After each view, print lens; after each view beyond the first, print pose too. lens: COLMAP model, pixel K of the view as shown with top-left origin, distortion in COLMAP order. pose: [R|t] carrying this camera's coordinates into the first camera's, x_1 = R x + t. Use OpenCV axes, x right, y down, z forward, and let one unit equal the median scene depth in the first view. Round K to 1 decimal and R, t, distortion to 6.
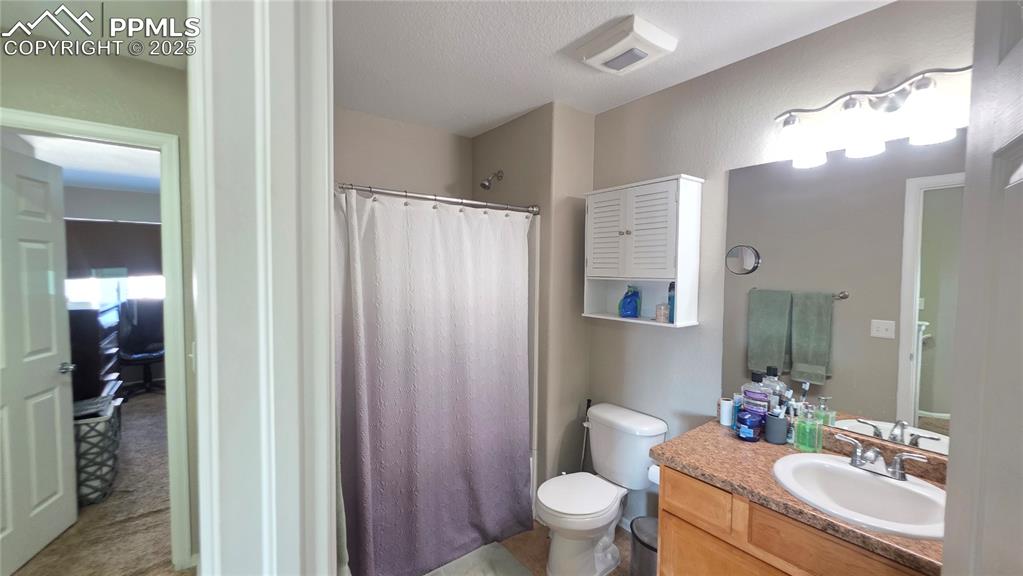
lens RADIAL K [[410.6, 0, 512.0], [0, 410.6, 289.5], [0, 0, 1]] dist [0.000837, -0.000198]
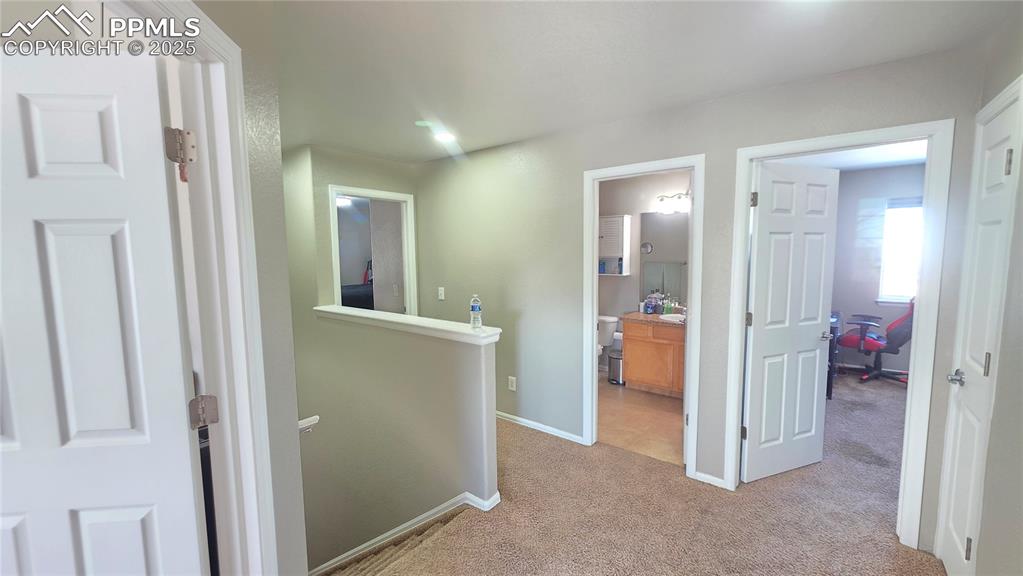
lens RADIAL K [[412.5, 0, 511.5], [0, 412.5, 288.0], [0, 0, 1]] dist [0.000460, -0.000353]
pose [[0.970011, -0.038939, 0.239923, -0.784993], [0.029007, 0.998575, 0.044789, 0.031178], [-0.241325, -0.036486, 0.969758, -1.157203]]
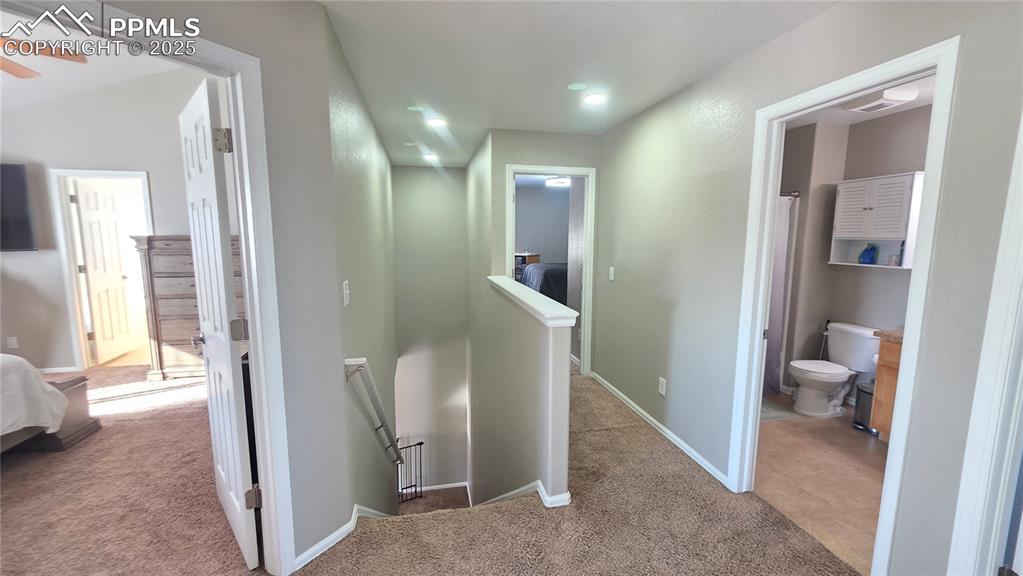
lens RADIAL K [[412.5, 0, 511.5], [0, 412.5, 288.0], [0, 0, 1]] dist [0.000460, -0.000353]
pose [[0.902121, 0.052319, -0.428299, -0.257242], [-0.018589, 0.996413, 0.082562, 0.056586], [0.431082, -0.066519, 0.899857, -1.001822]]
